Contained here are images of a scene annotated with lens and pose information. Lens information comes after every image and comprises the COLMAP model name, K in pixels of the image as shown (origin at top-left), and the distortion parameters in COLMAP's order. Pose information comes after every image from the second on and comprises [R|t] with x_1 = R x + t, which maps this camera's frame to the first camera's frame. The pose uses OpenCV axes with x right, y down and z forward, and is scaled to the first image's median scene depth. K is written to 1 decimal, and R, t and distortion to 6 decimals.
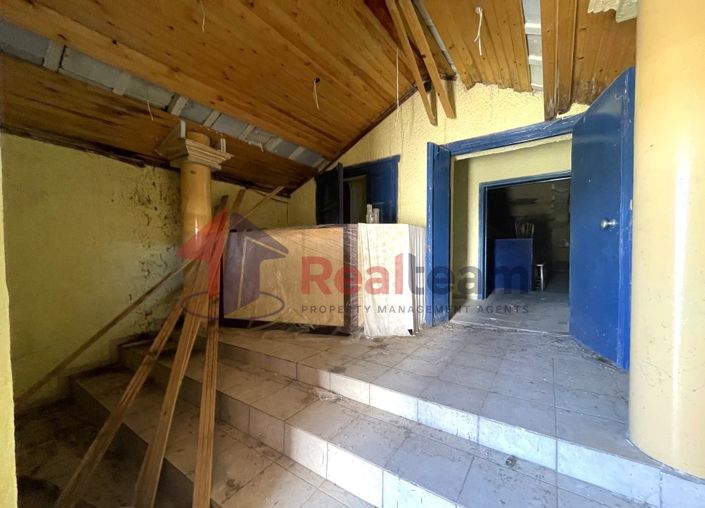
lens RADIAL K [[285.4, 0, 353.3], [0, 285.4, 257.0], [0, 0, 1]] dist [0.004089, -0.000150]
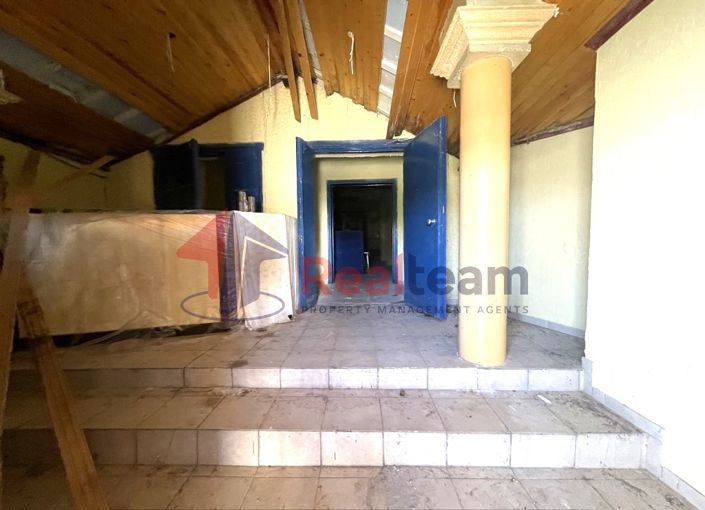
lens RADIAL K [[285.4, 0, 352.6], [0, 285.4, 256.1], [0, 0, 1]] dist [0.004089, -0.000150]
pose [[0.840770, -0.027763, 0.540679, -0.165410], [0.011930, 0.999392, 0.032766, 0.005096], [-0.541260, -0.021098, 0.840590, -0.004291]]
